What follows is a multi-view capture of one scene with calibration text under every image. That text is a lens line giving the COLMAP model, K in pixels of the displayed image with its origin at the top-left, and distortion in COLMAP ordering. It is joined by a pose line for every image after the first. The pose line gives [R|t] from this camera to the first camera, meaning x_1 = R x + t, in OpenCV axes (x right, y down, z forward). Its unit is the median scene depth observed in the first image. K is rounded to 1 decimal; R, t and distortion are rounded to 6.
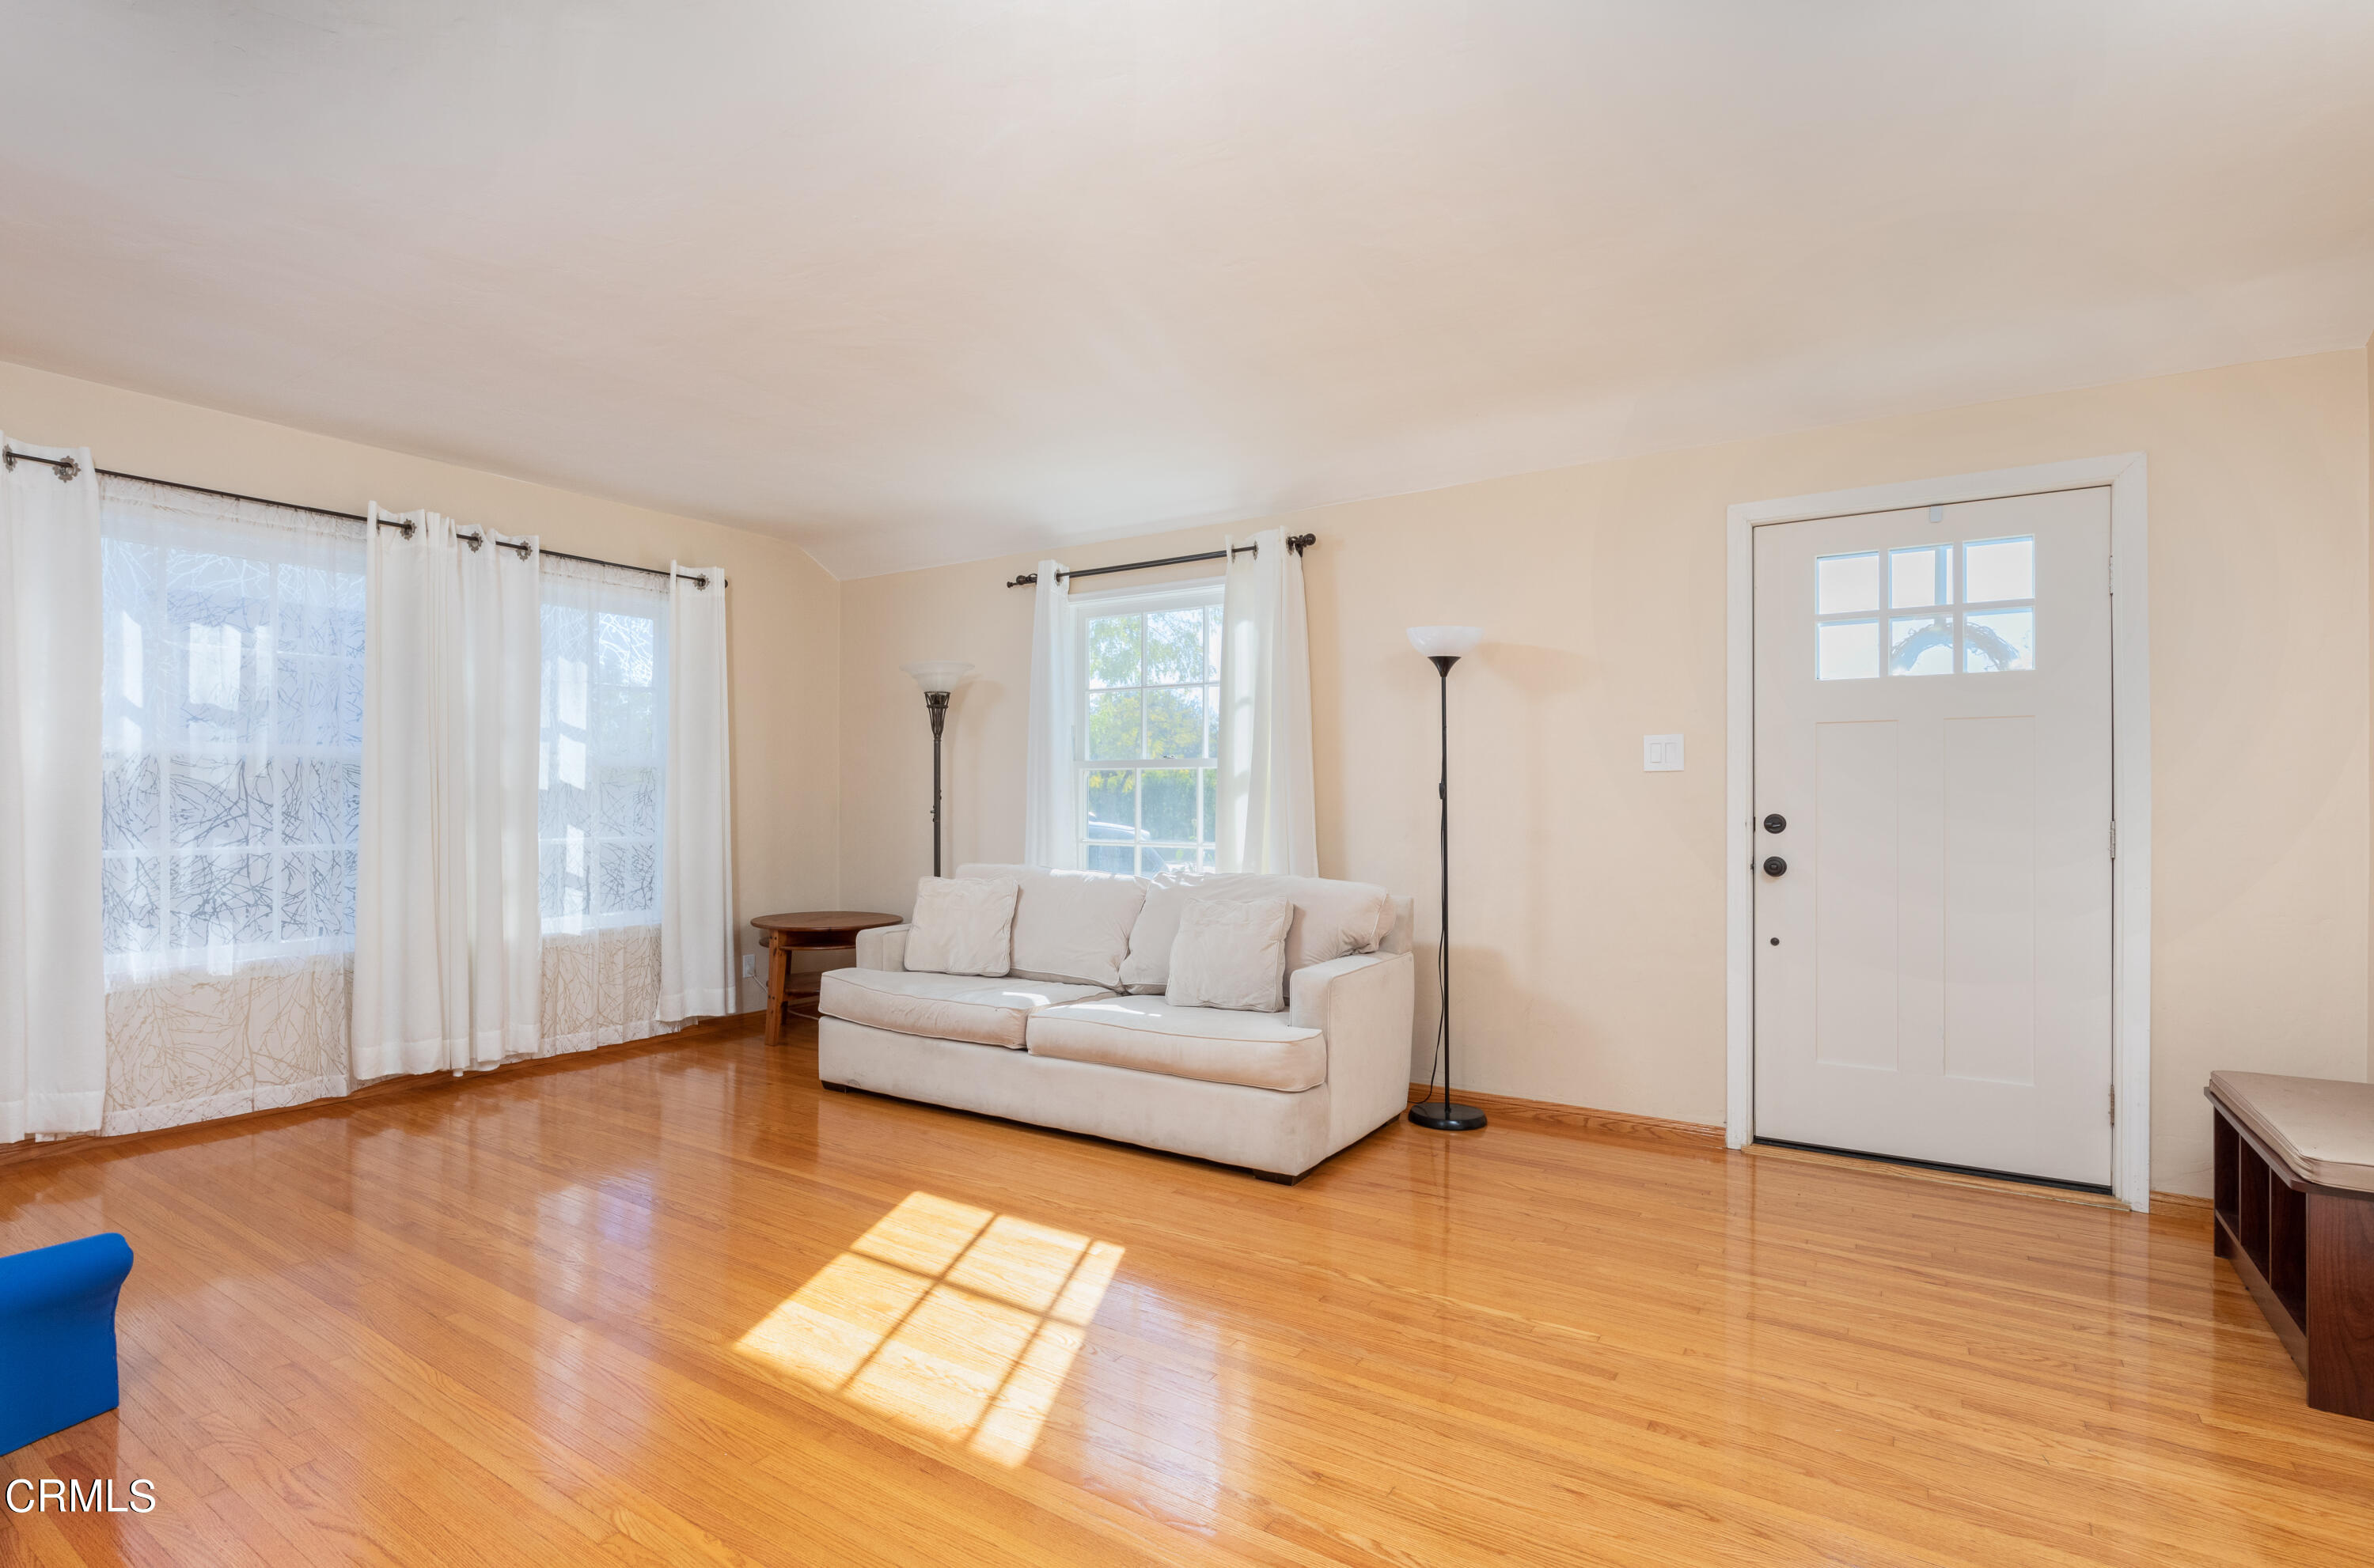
lens RADIAL K [[1170.3, 0, 1127.8], [0, 1170.3, 797.0], [0, 0, 1]] dist [-0.001181, -0.000193]
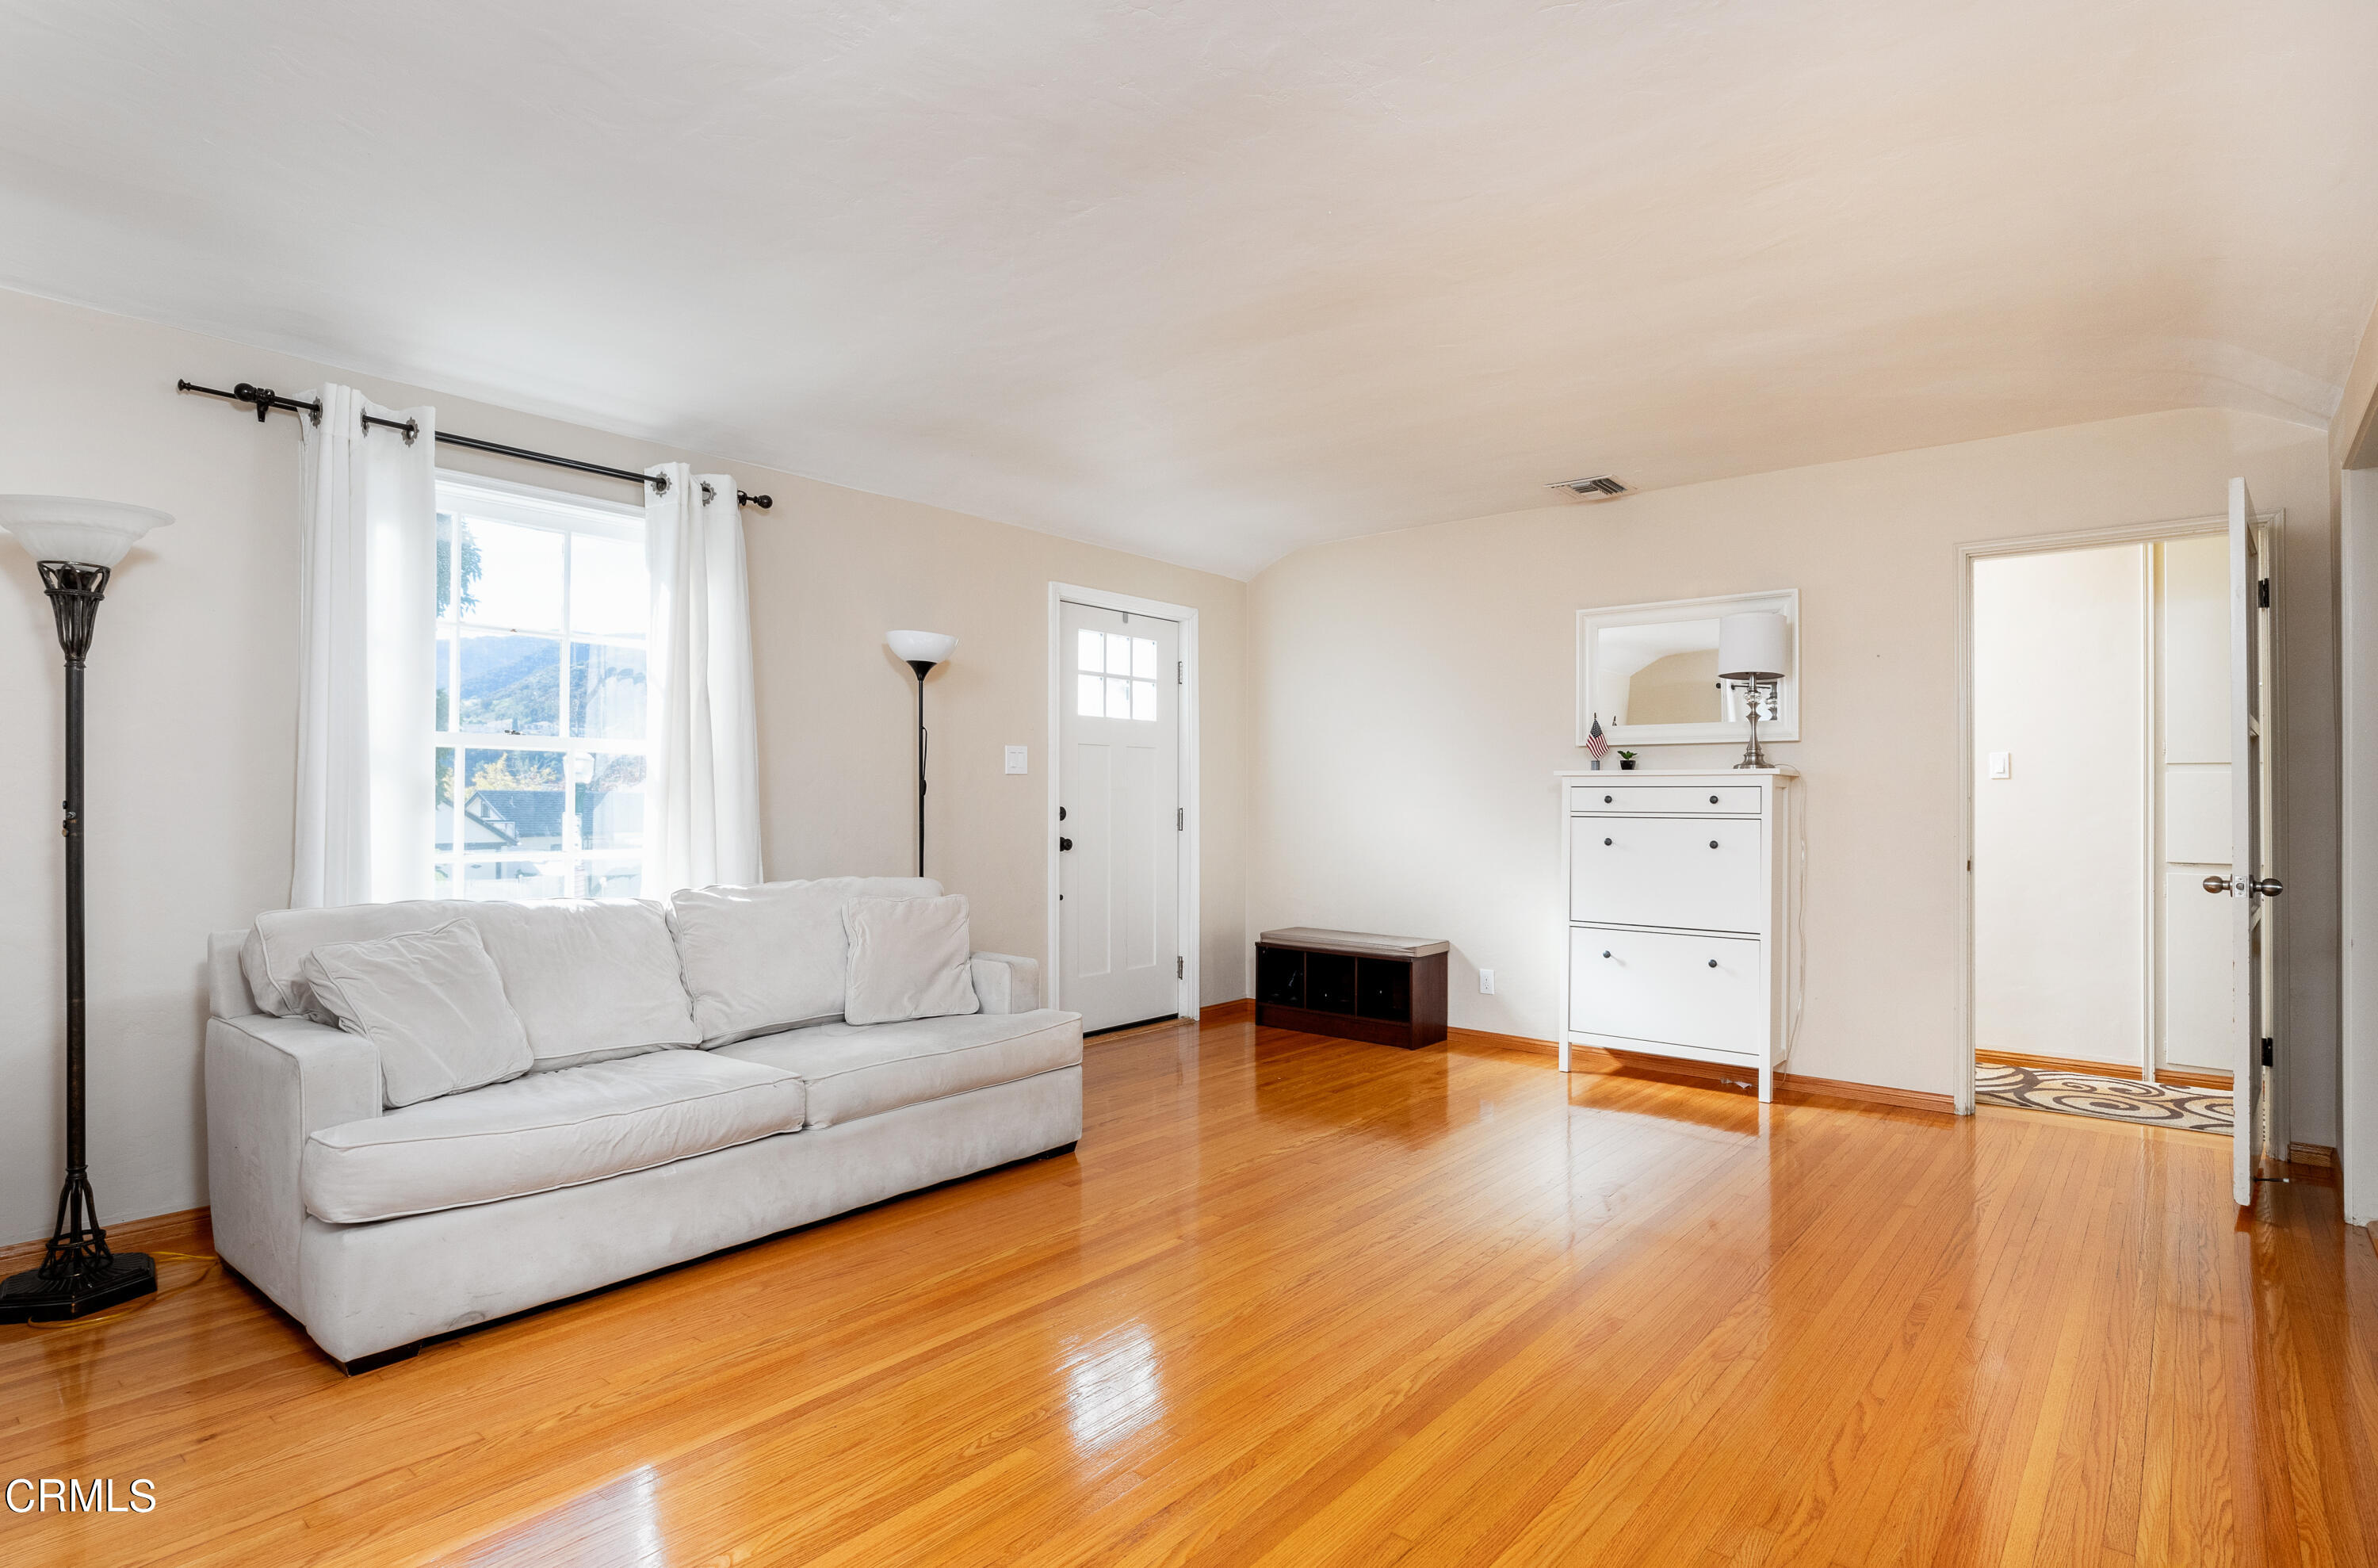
lens RADIAL K [[1222.6, 0, 1189.0], [0, 1222.6, 784.0], [0, 0, 1]] dist [-0.000258, -0.000024]
pose [[0.082652, 0.010283, 0.996525, -0.826574], [-0.010527, 0.999900, -0.009444, -0.000189], [-0.996523, -0.009710, 0.082752, 0.667658]]
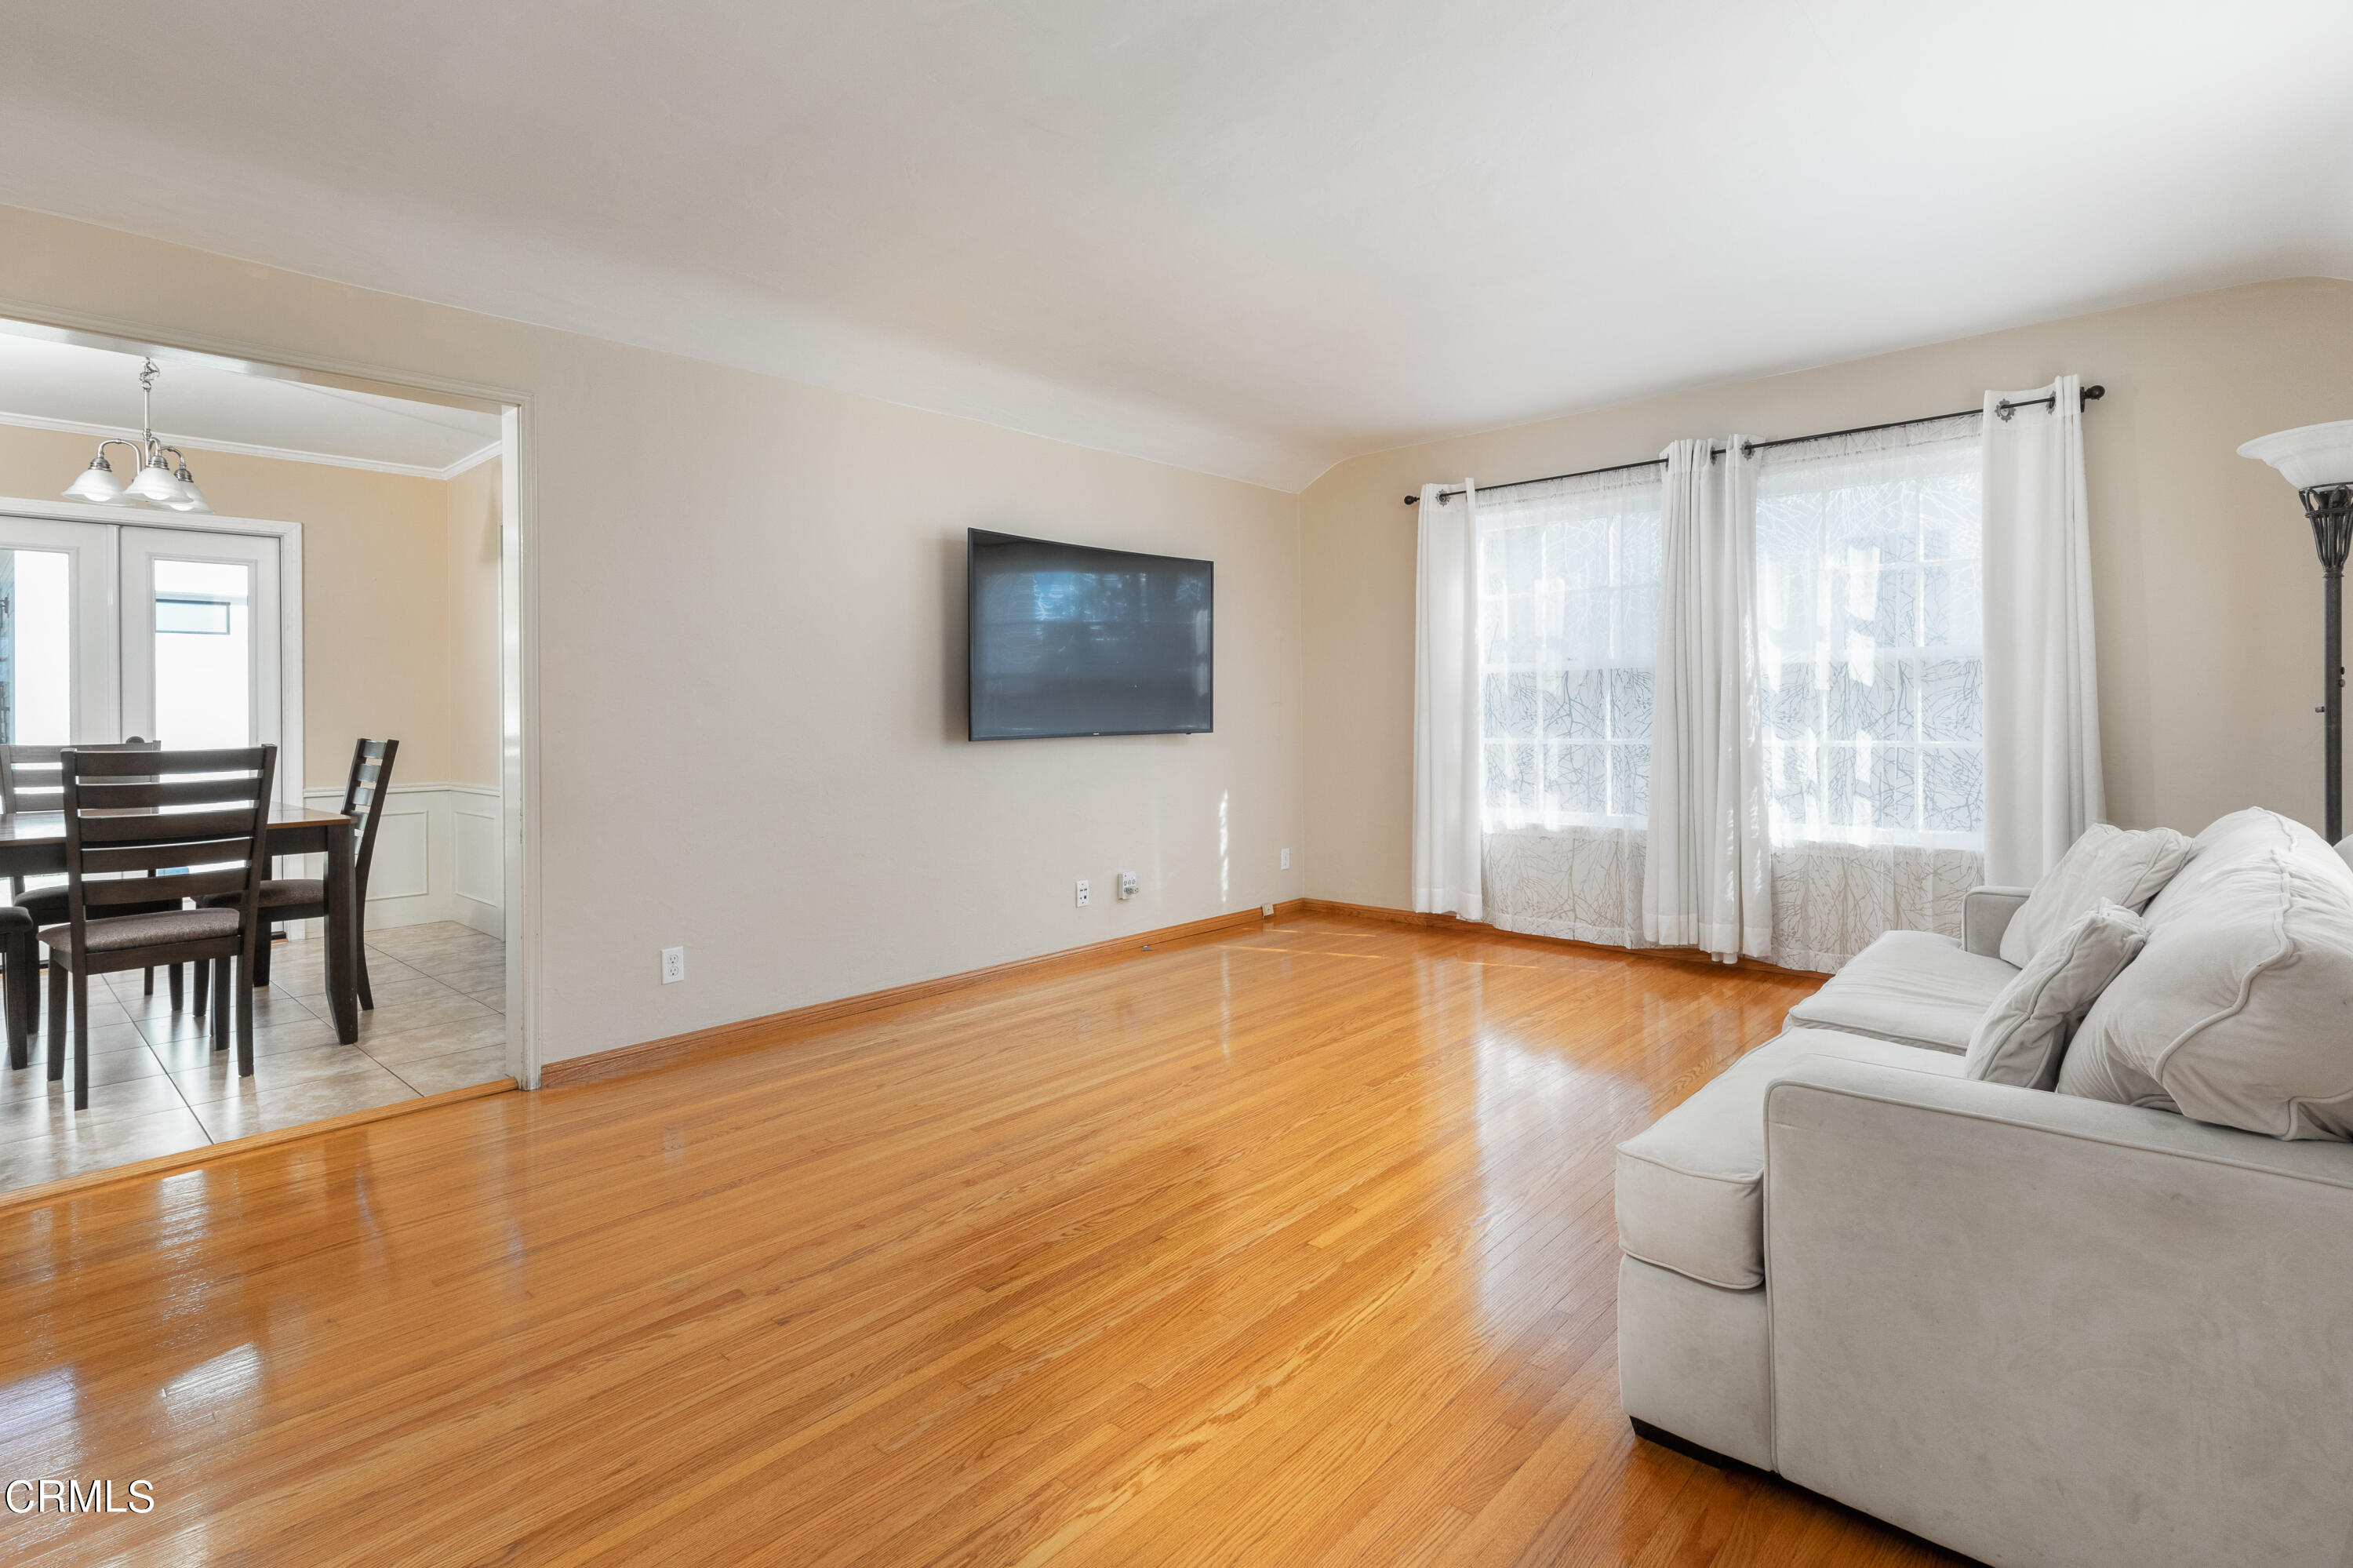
lens RADIAL K [[1109.2, 0, 1182.6], [0, 1109.2, 707.0], [0, 0, 1]] dist [-0.002480, -0.000026]
pose [[-0.135784, -0.006523, -0.990717, 0.543830], [0.014302, 0.999861, -0.008543, 0.010764], [0.990635, -0.015329, -0.135672, 0.727102]]
